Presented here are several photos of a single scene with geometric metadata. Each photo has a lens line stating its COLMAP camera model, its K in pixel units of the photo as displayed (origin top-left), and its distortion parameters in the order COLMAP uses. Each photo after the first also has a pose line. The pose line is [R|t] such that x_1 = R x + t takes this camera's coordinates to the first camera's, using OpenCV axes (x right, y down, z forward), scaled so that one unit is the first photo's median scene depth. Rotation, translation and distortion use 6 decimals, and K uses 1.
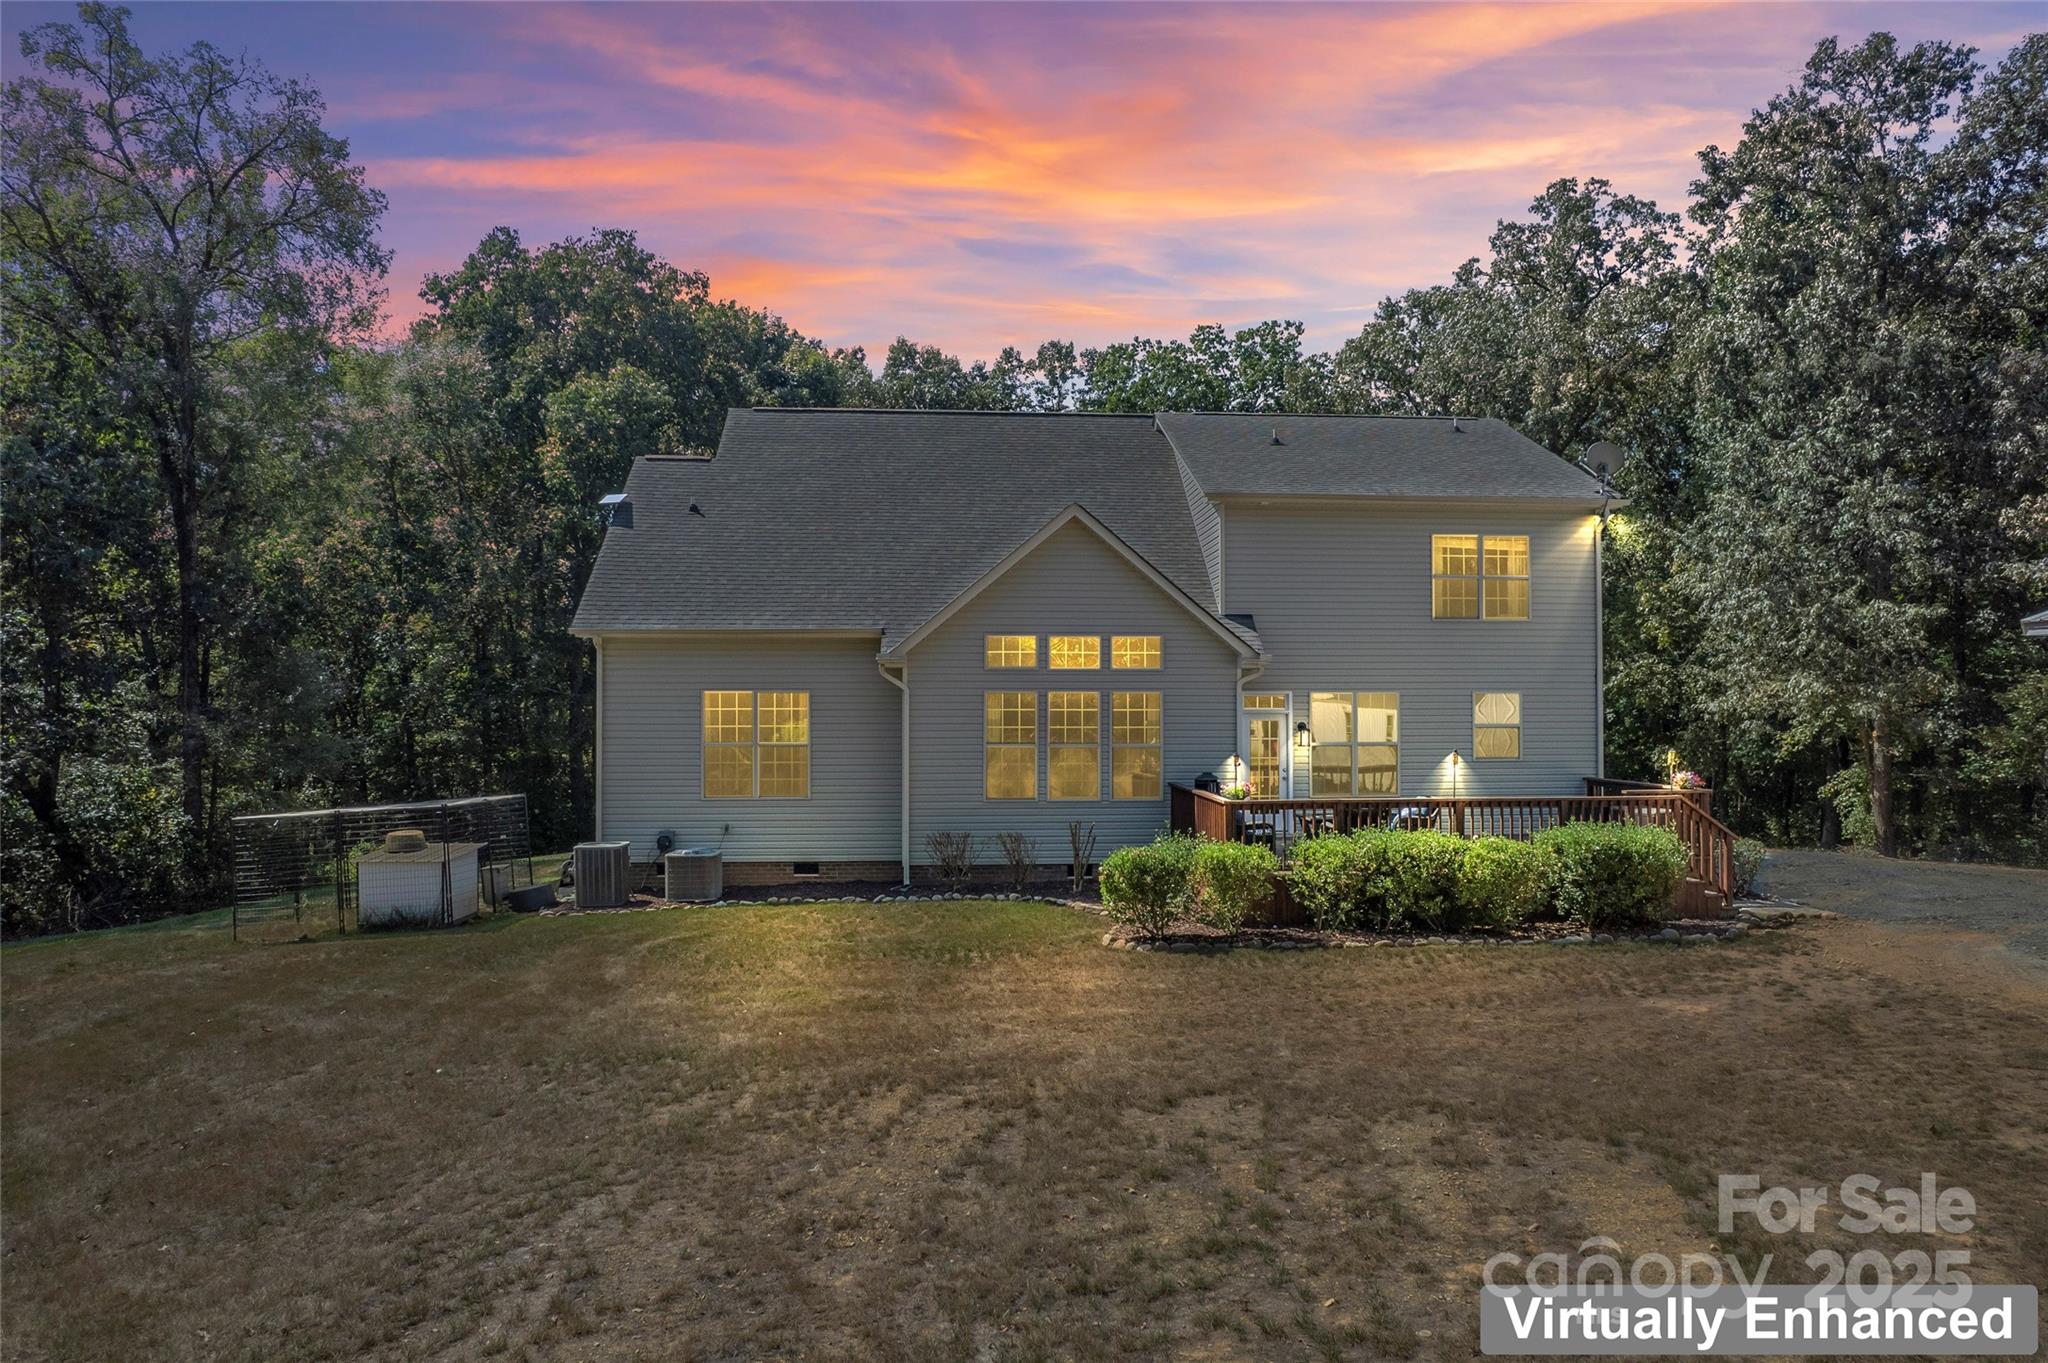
lens RADIAL K [[1345.8, 0, 1063.9], [0, 1345.8, 691.5], [0, 0, 1]] dist [-0.067472, 0.090720]
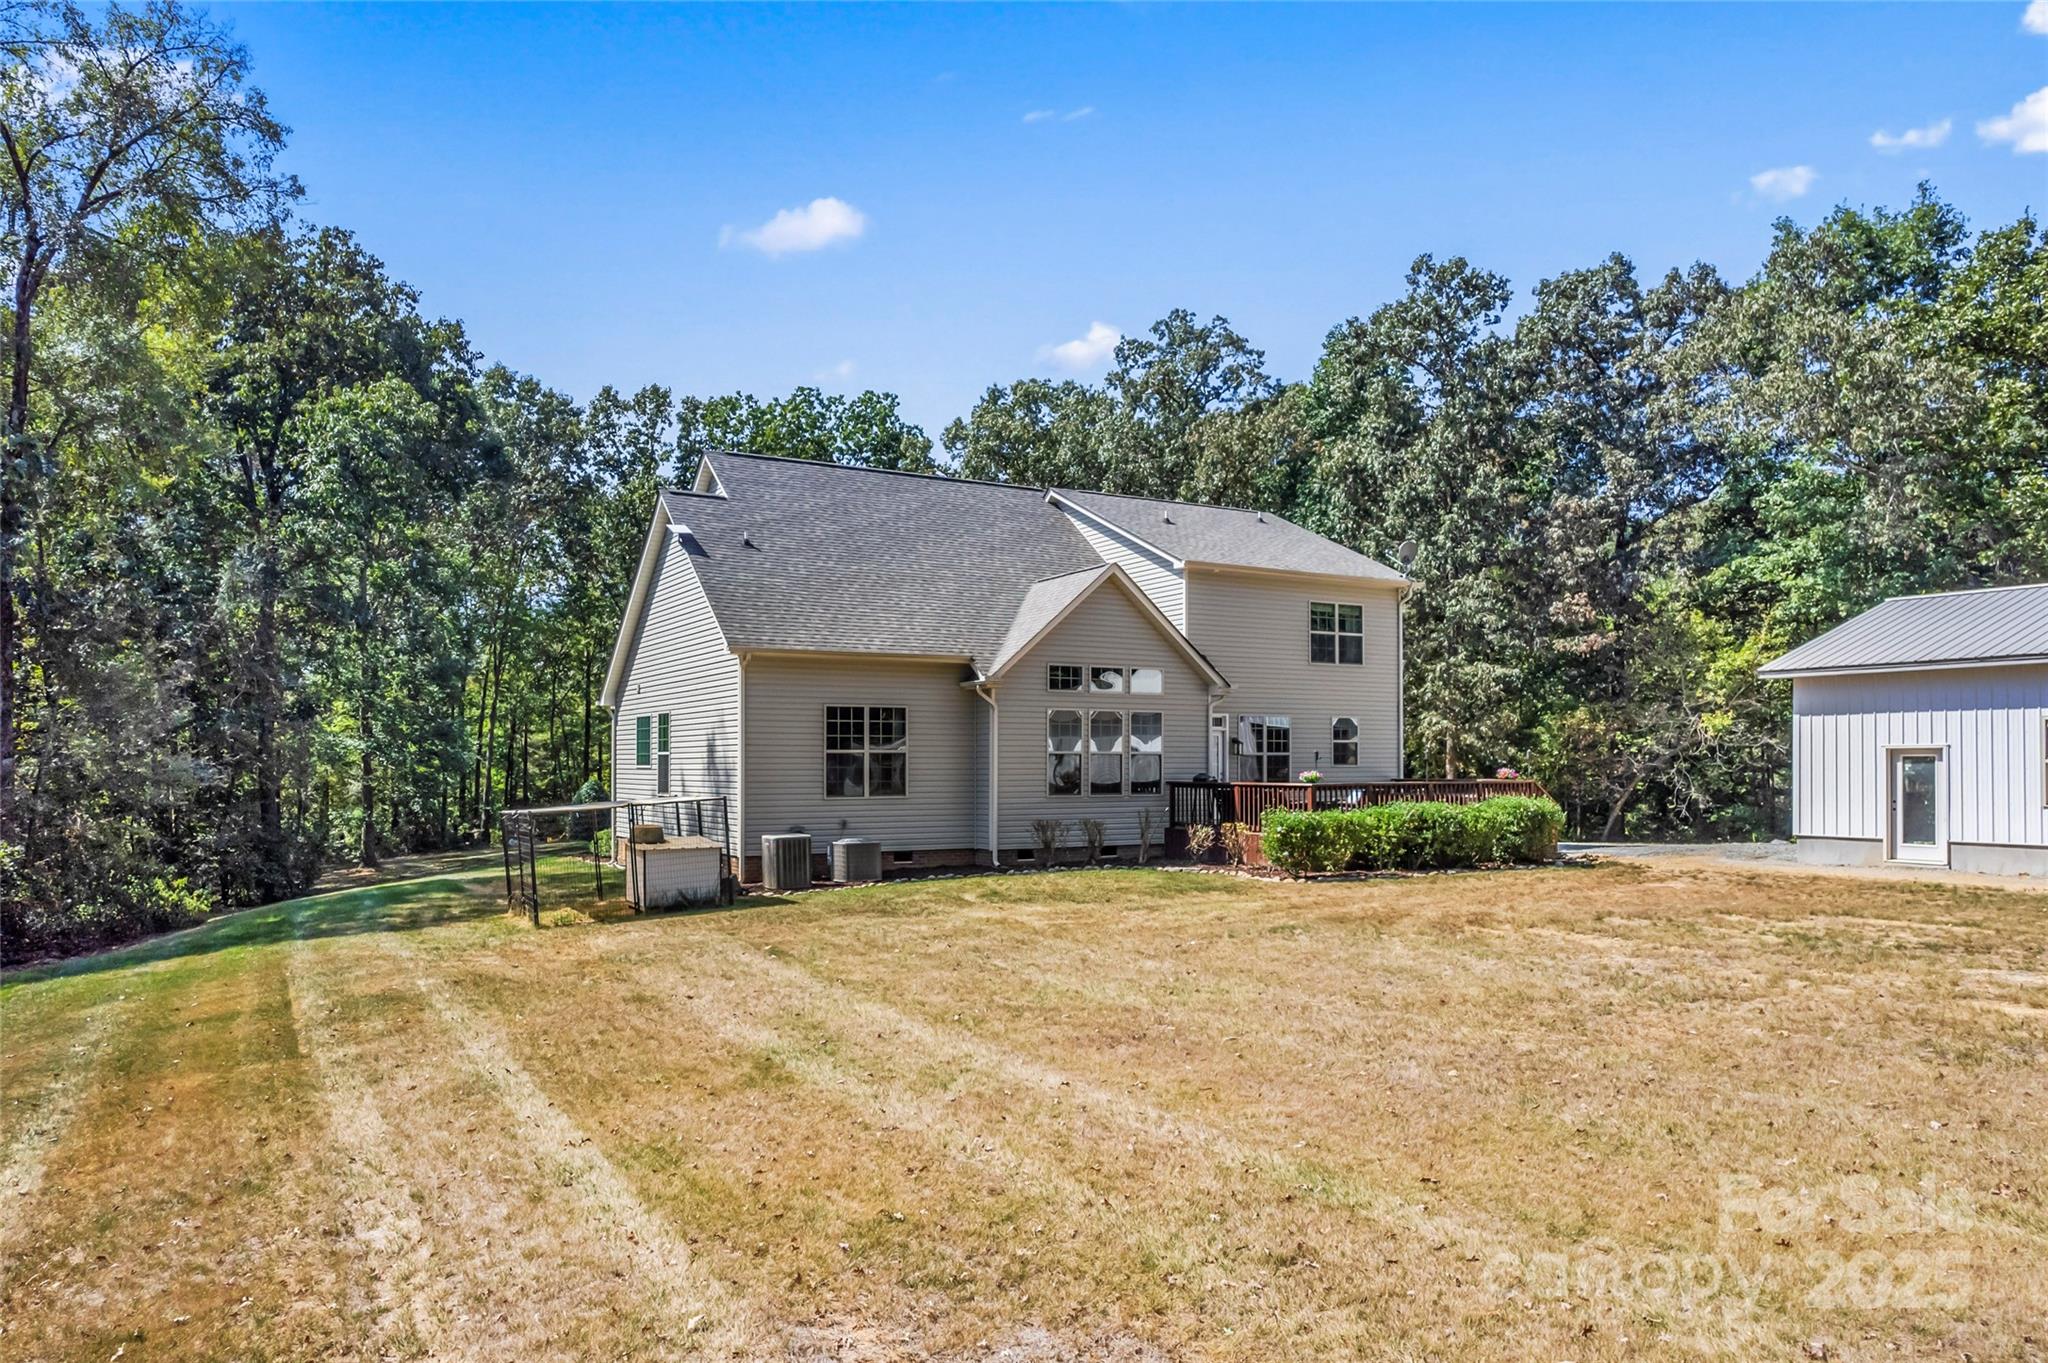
lens RADIAL K [[1345.8, 0, 1063.9], [0, 1345.8, 691.5], [0, 0, 1]] dist [-0.067472, 0.090720]
pose [[0.911231, 0.023991, 0.411196, -0.337236], [-0.007608, 0.999112, -0.041435, 0.021952], [-0.411825, 0.034628, 0.910605, -0.088895]]
